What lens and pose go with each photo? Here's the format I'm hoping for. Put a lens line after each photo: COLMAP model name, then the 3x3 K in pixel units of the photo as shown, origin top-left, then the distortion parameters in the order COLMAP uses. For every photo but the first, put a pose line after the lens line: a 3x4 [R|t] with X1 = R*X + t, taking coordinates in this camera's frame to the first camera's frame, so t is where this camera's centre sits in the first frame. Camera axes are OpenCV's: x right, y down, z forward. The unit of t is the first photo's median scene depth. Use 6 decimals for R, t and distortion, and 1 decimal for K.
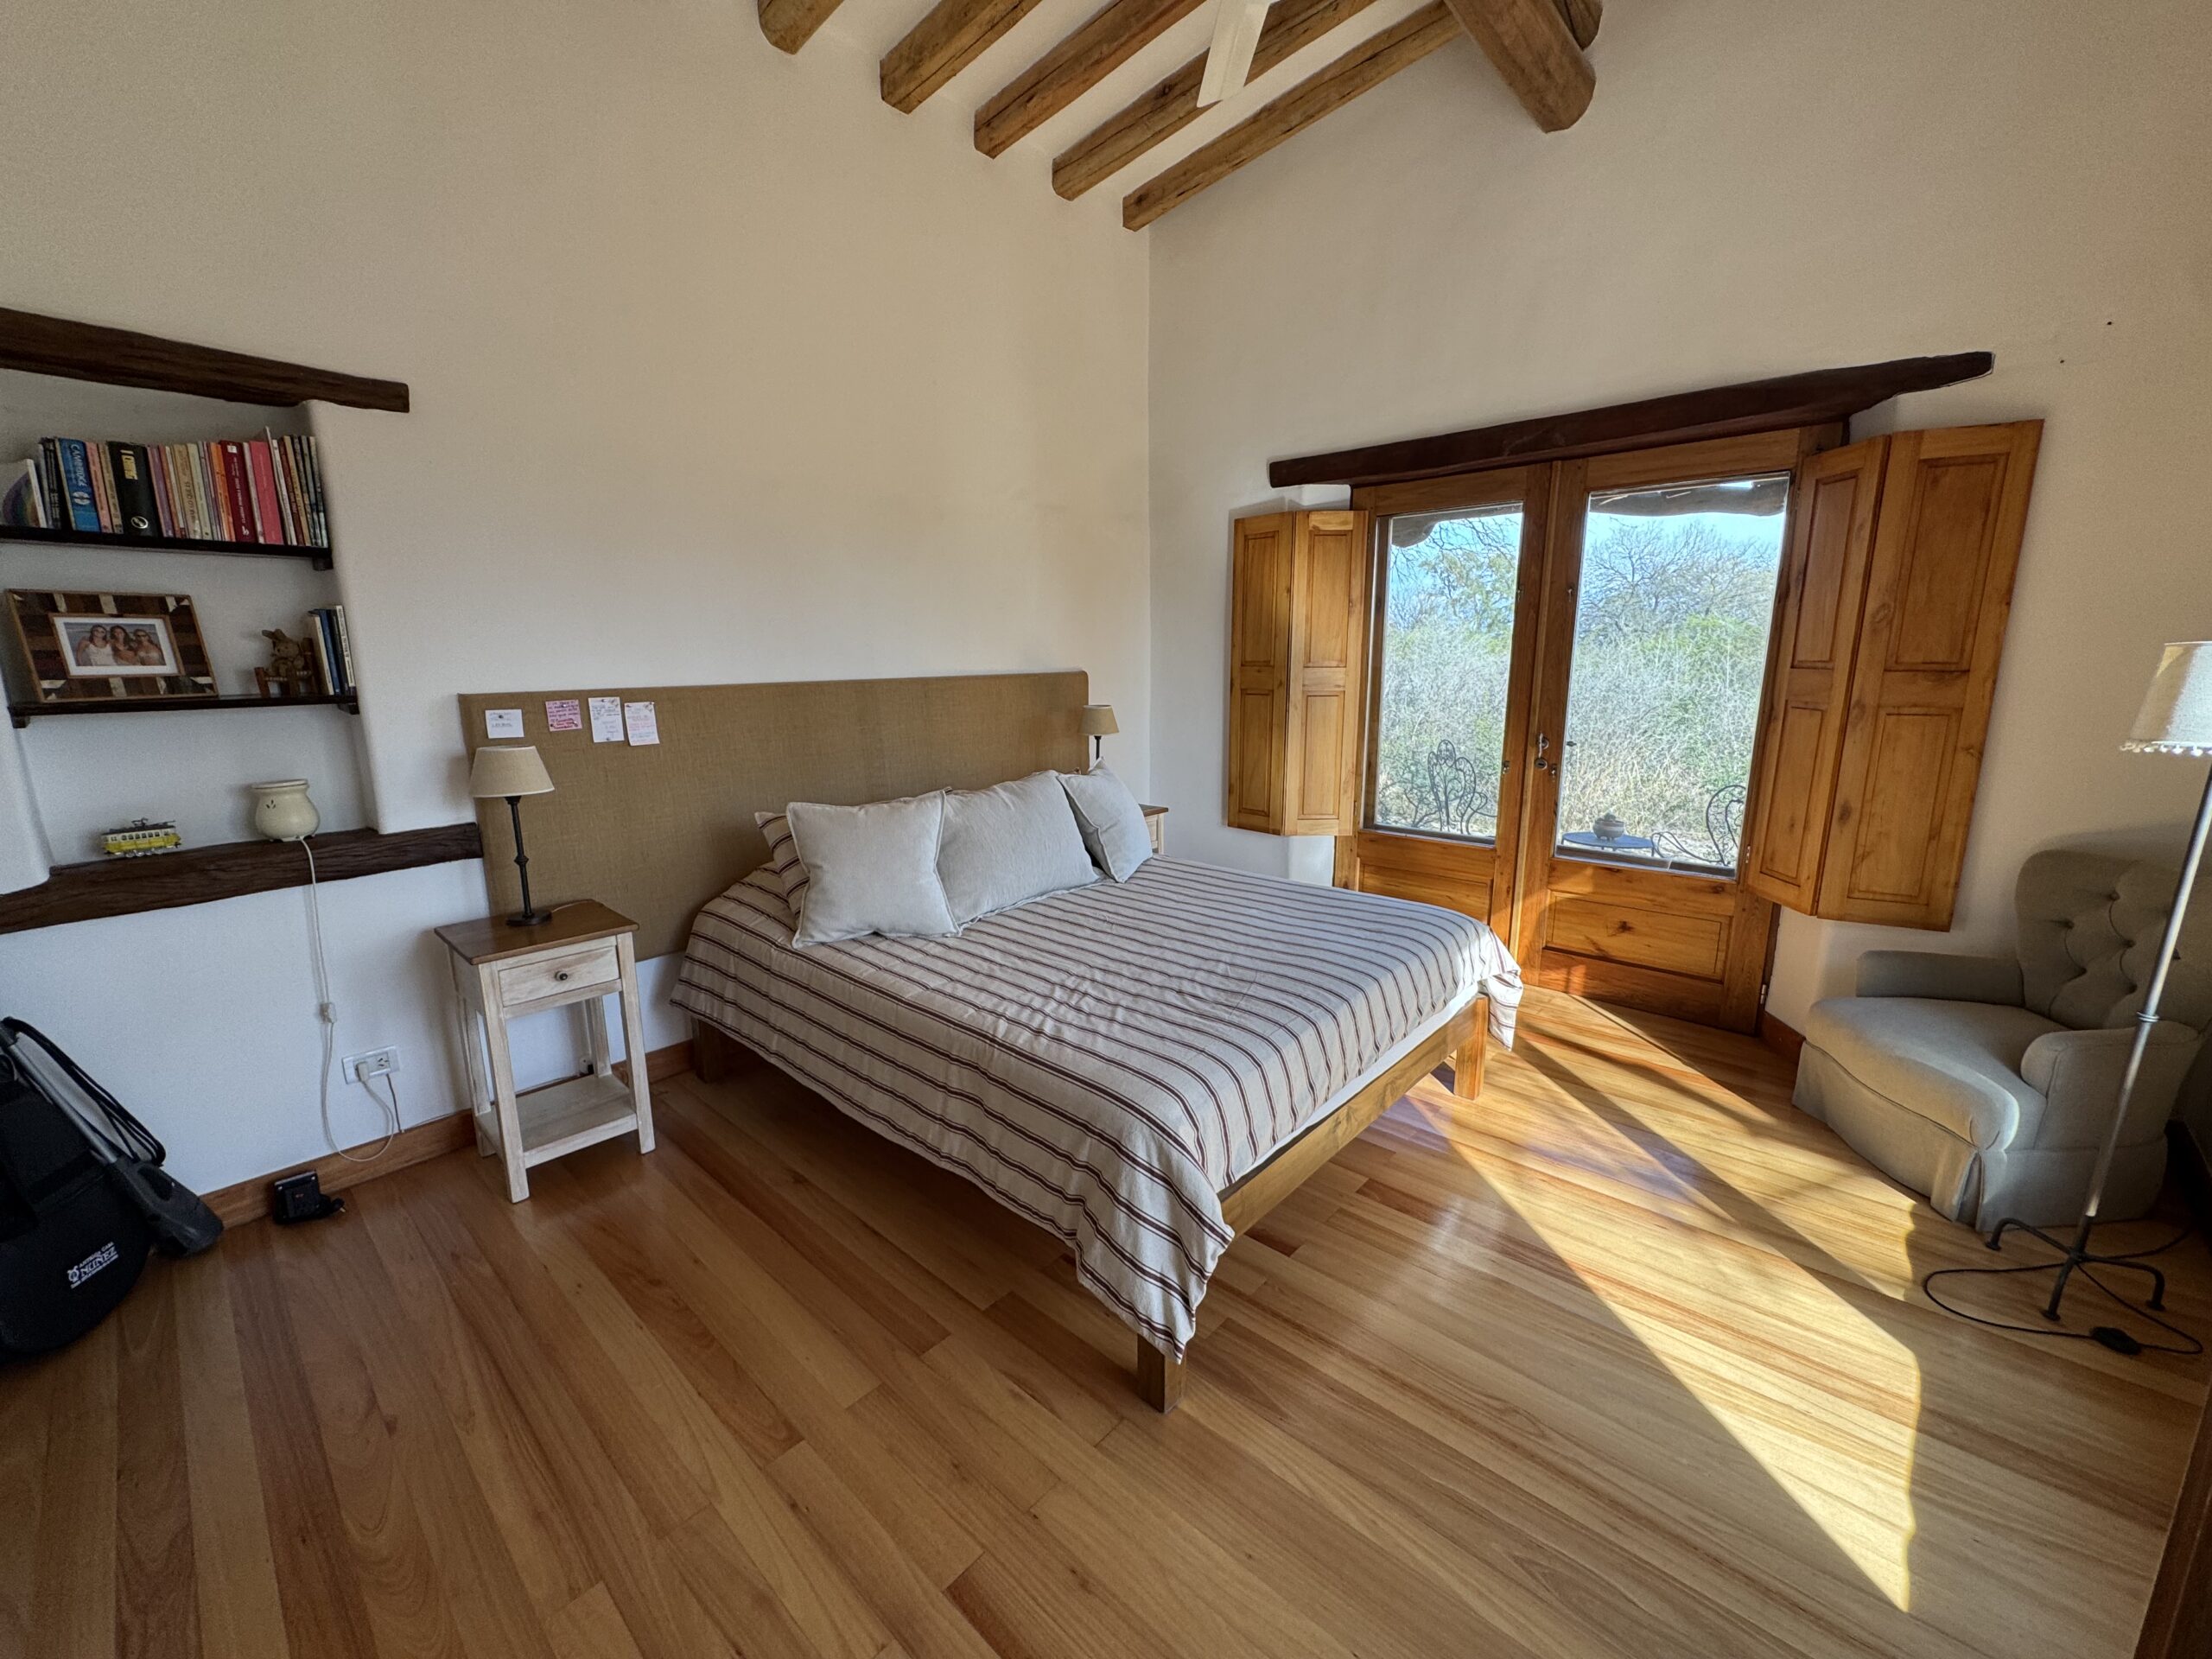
lens RADIAL K [[880.3, 0, 1109.4], [0, 880.3, 837.0], [0, 0, 1]] dist [-0.002794, 0.000198]
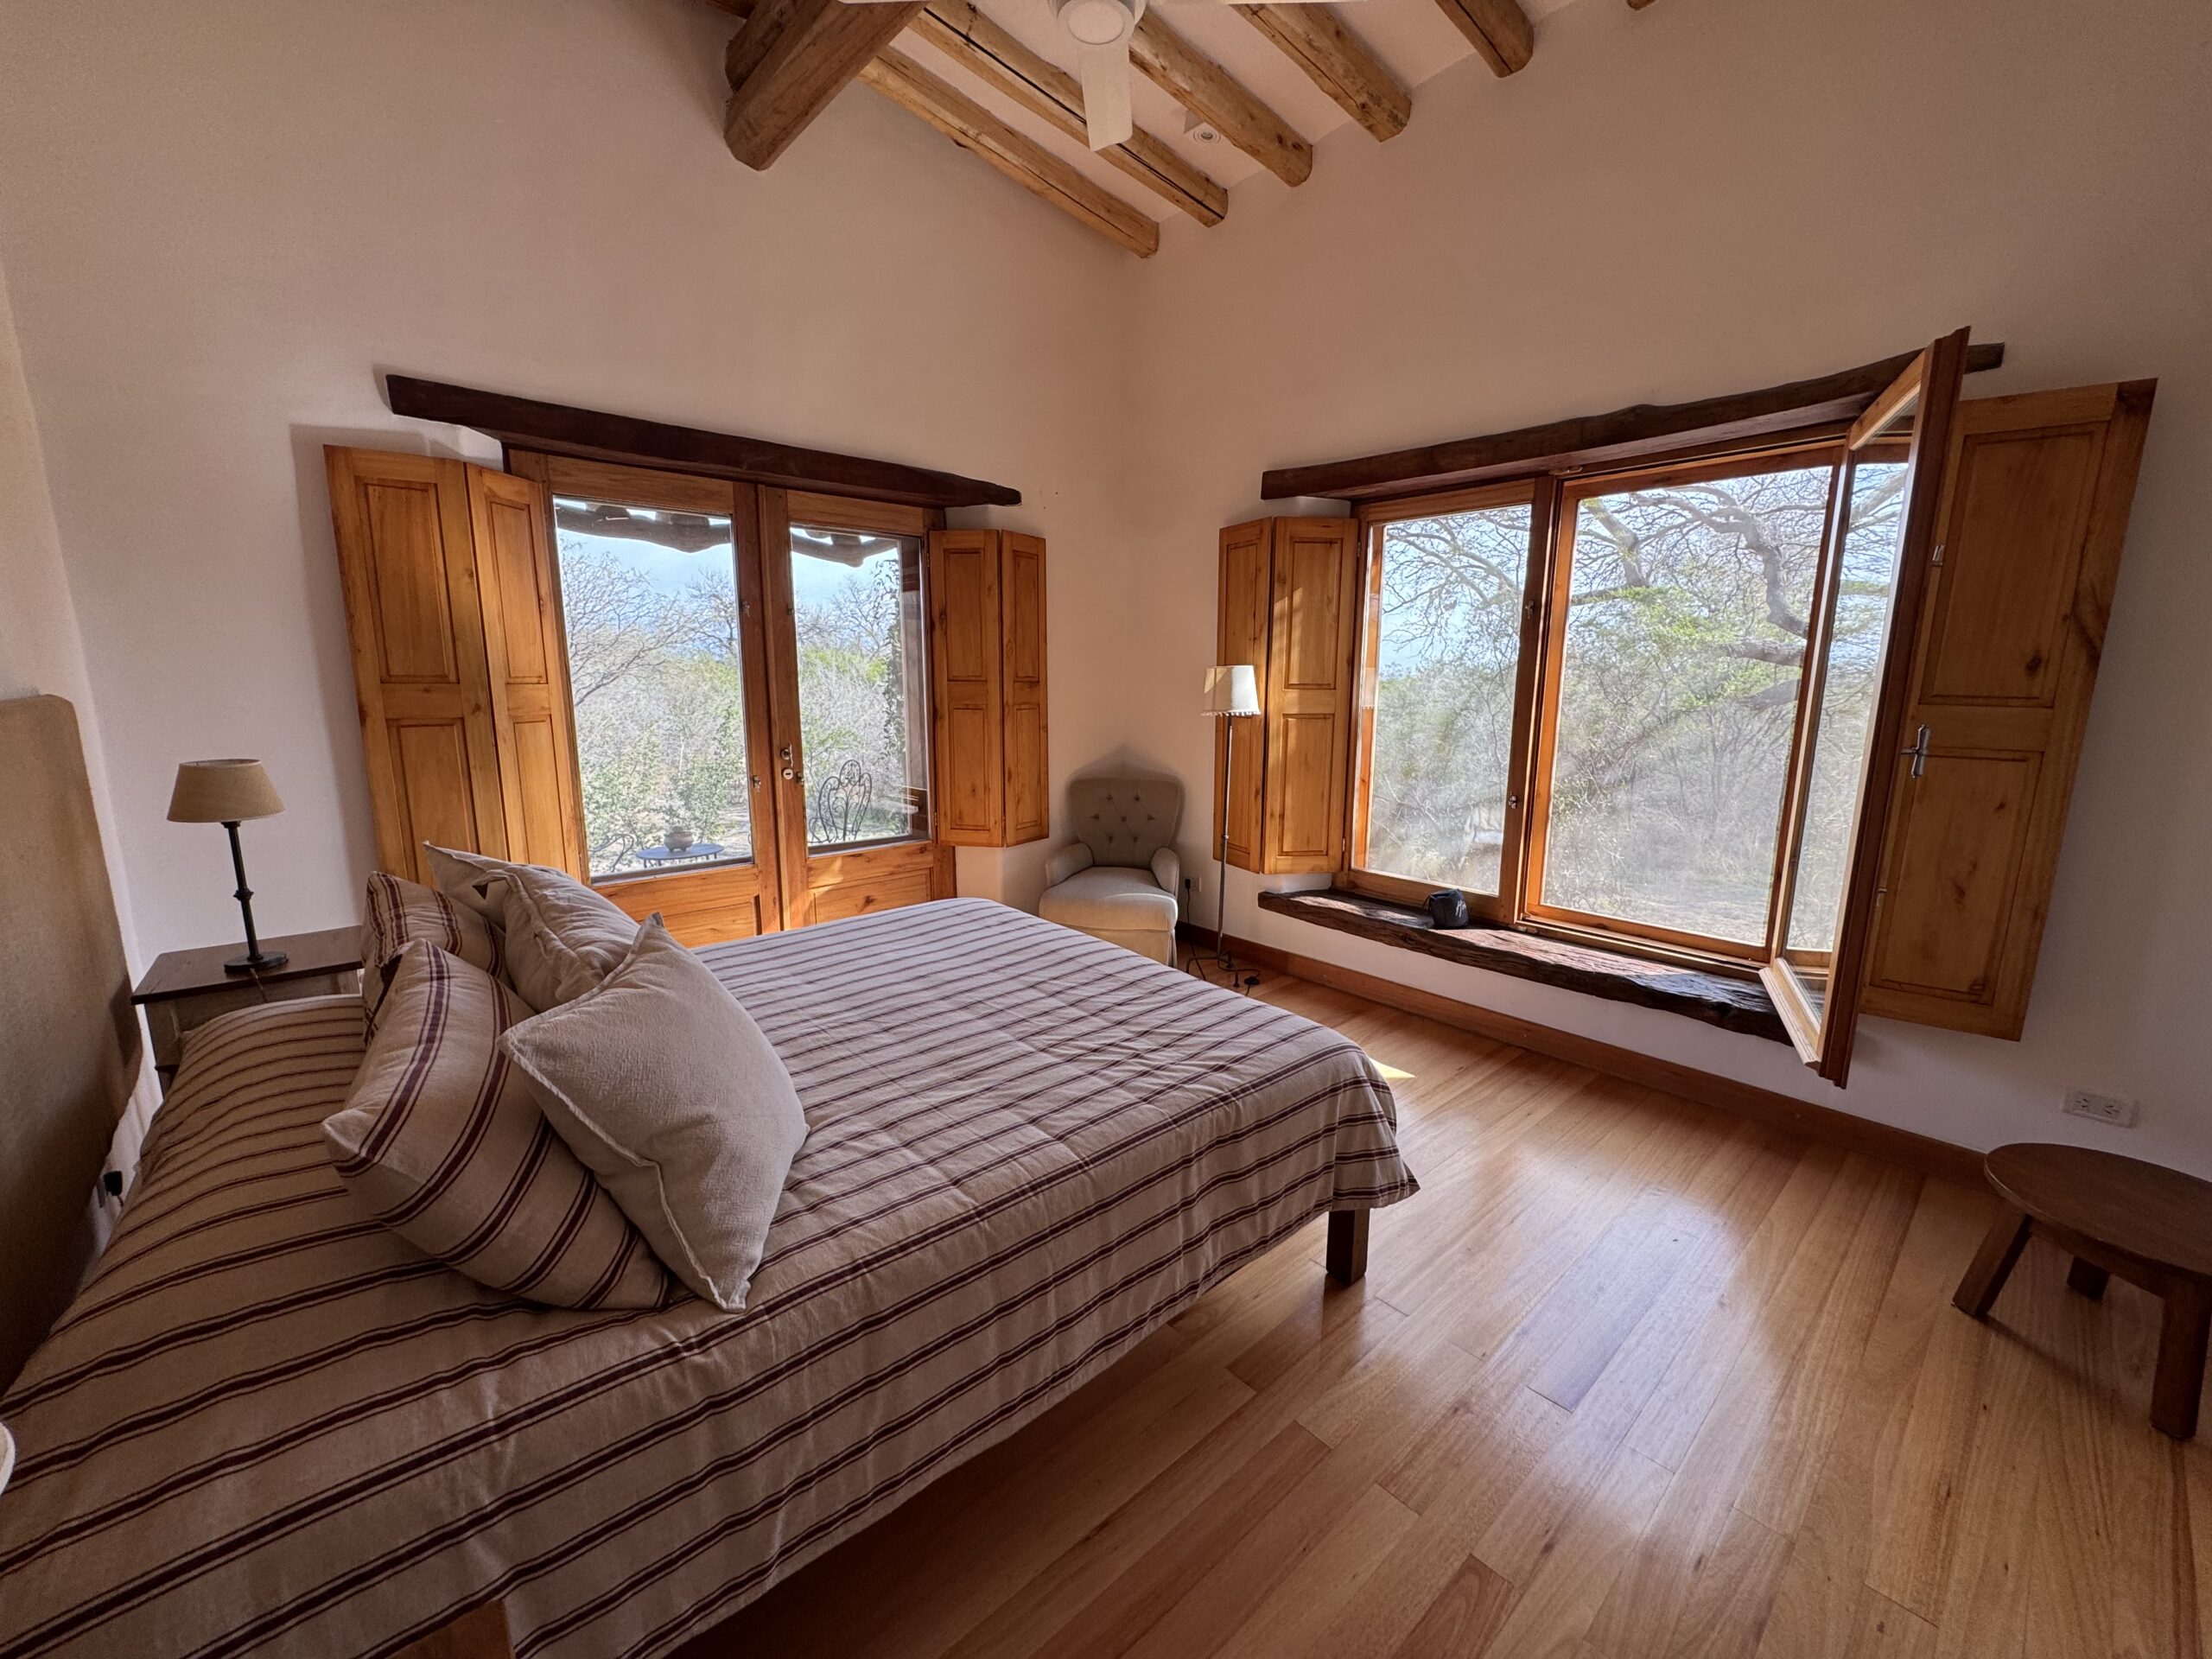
lens RADIAL K [[880.3, 0, 1102.4], [0, 880.3, 831.7], [0, 0, 1]] dist [-0.002794, 0.000198]
pose [[0.113405, -0.167722, 0.979290, -0.666361], [0.197938, 0.969704, 0.143159, -0.121679], [-0.973632, 0.177604, 0.143168, 0.657686]]
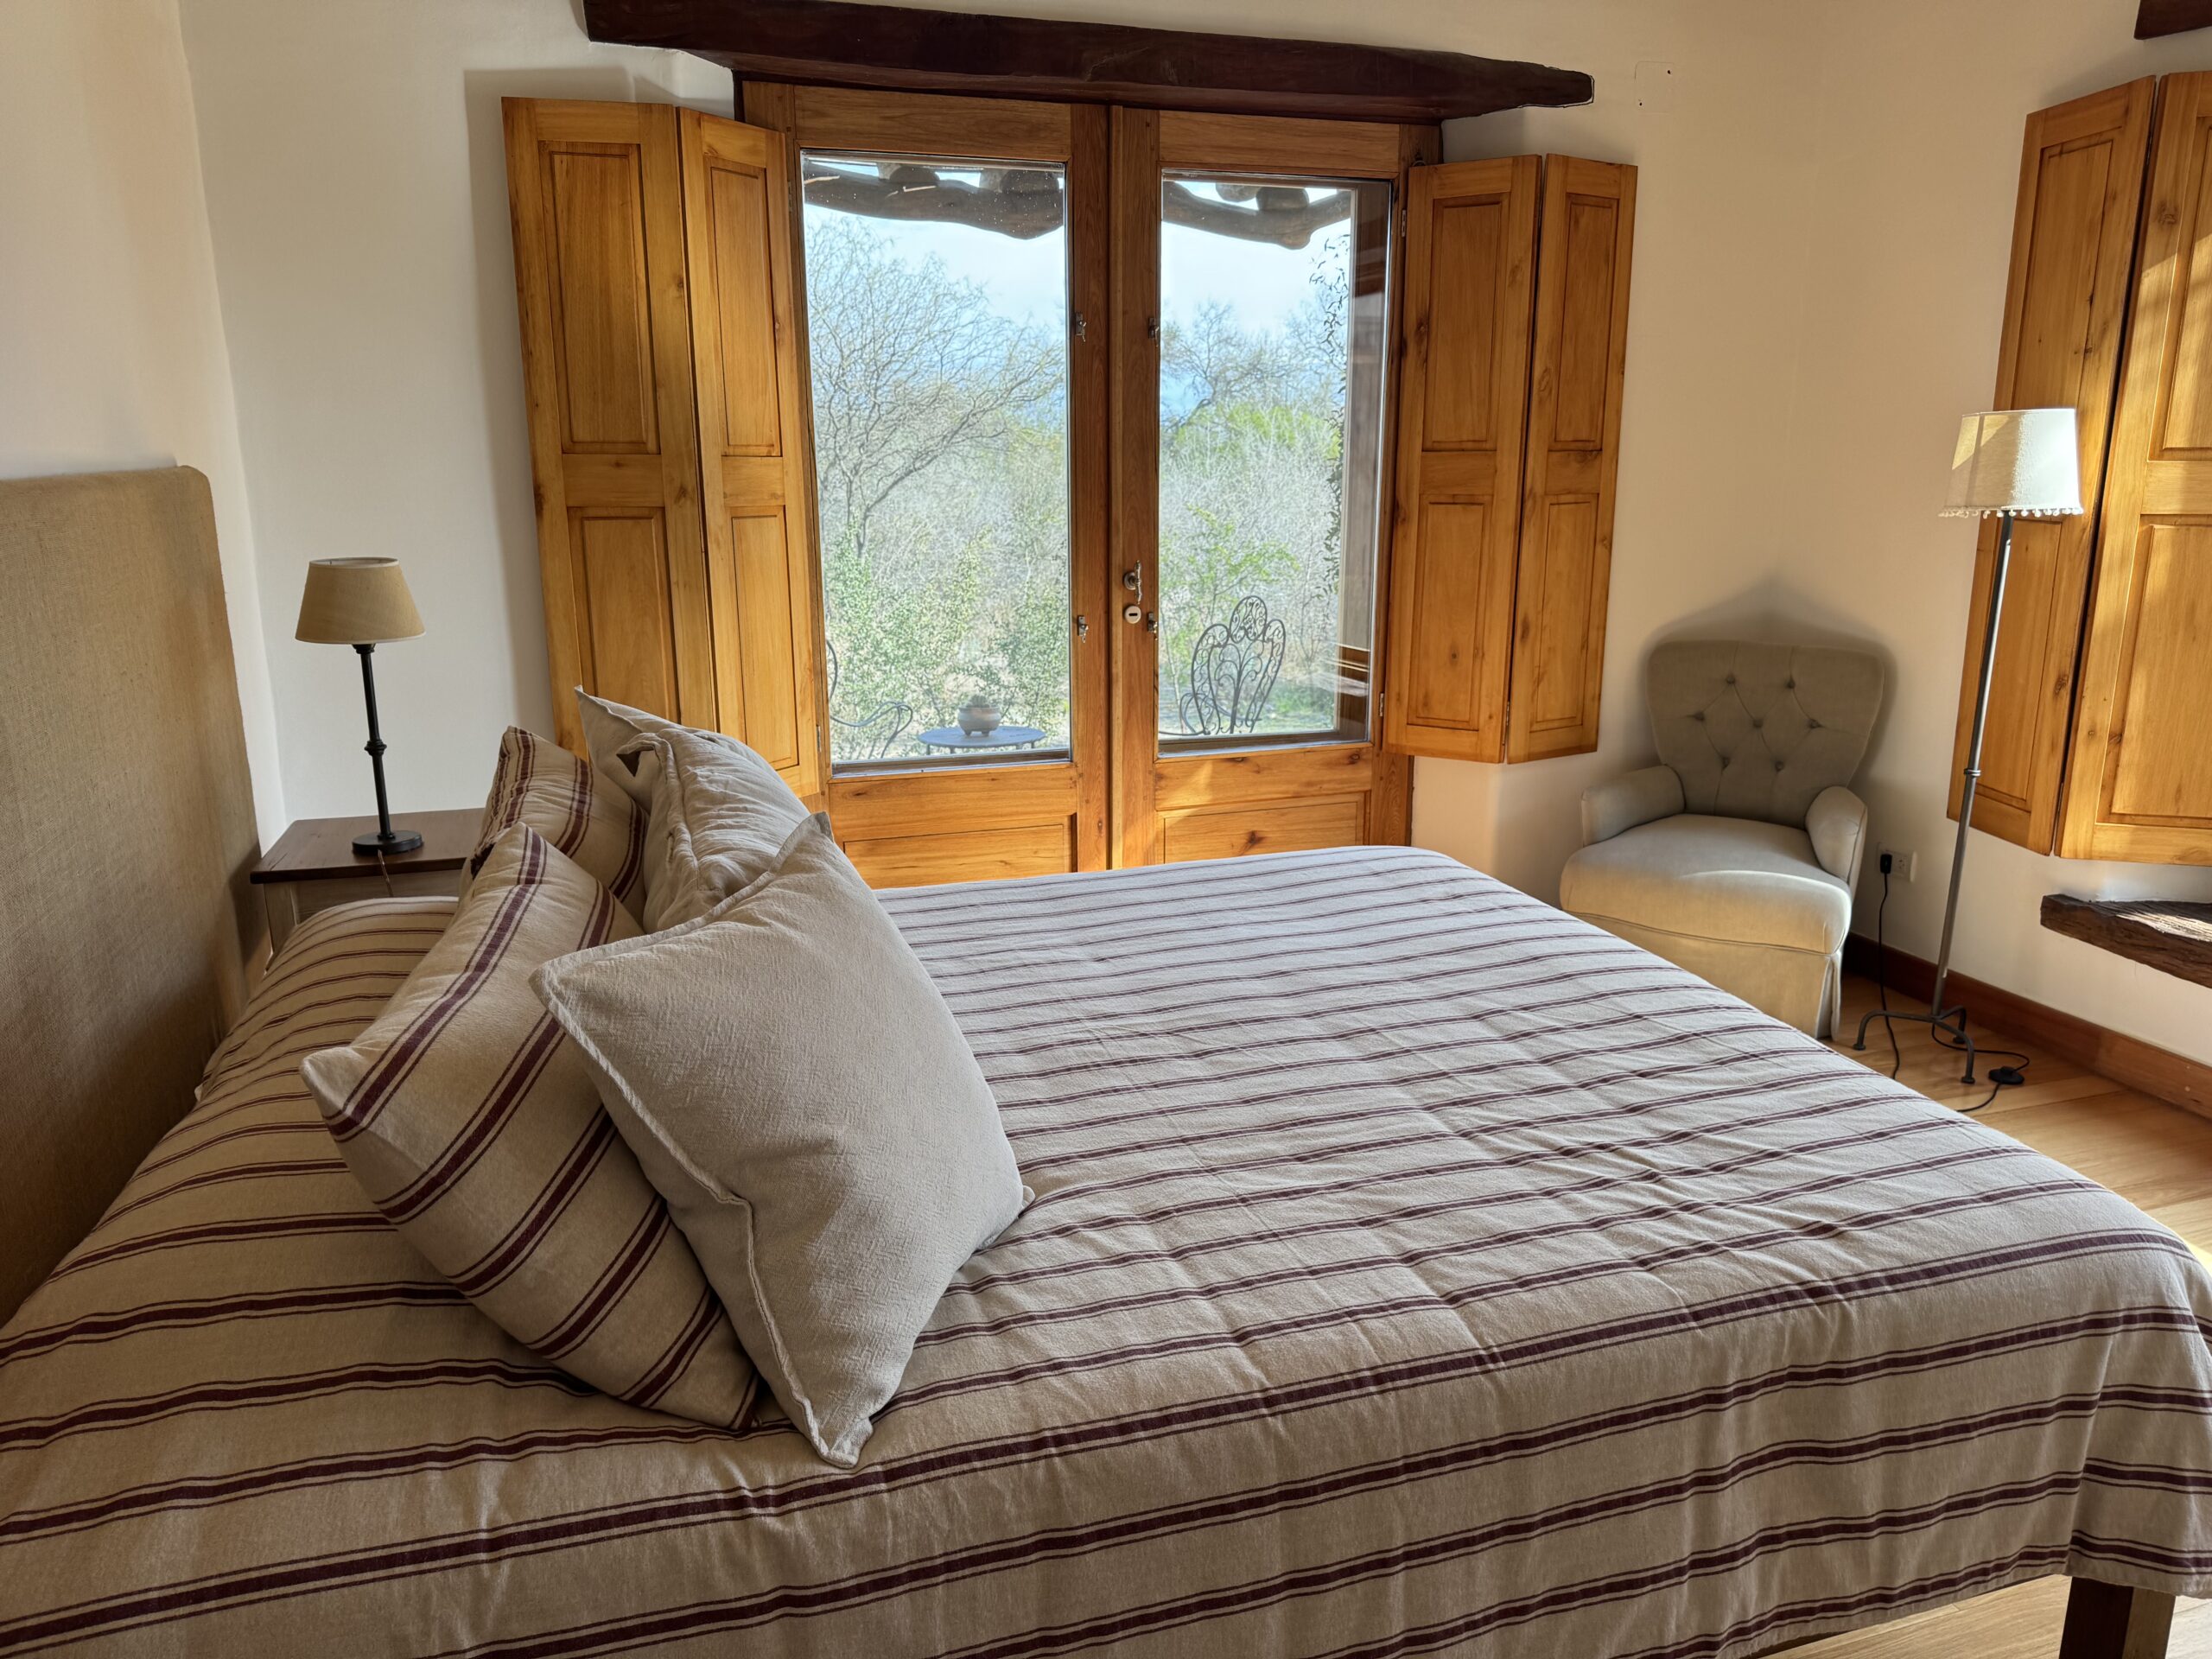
lens RADIAL K [[1554.1, 0, 1098.1], [0, 1554.1, 831.2], [0, 0, 1]] dist [0.059064, -0.074868]
pose [[0.498245, -0.200061, 0.843639, -0.627505], [0.177407, 0.975953, 0.126662, -0.100217], [-0.848692, 0.086559, 0.521756, 0.611727]]
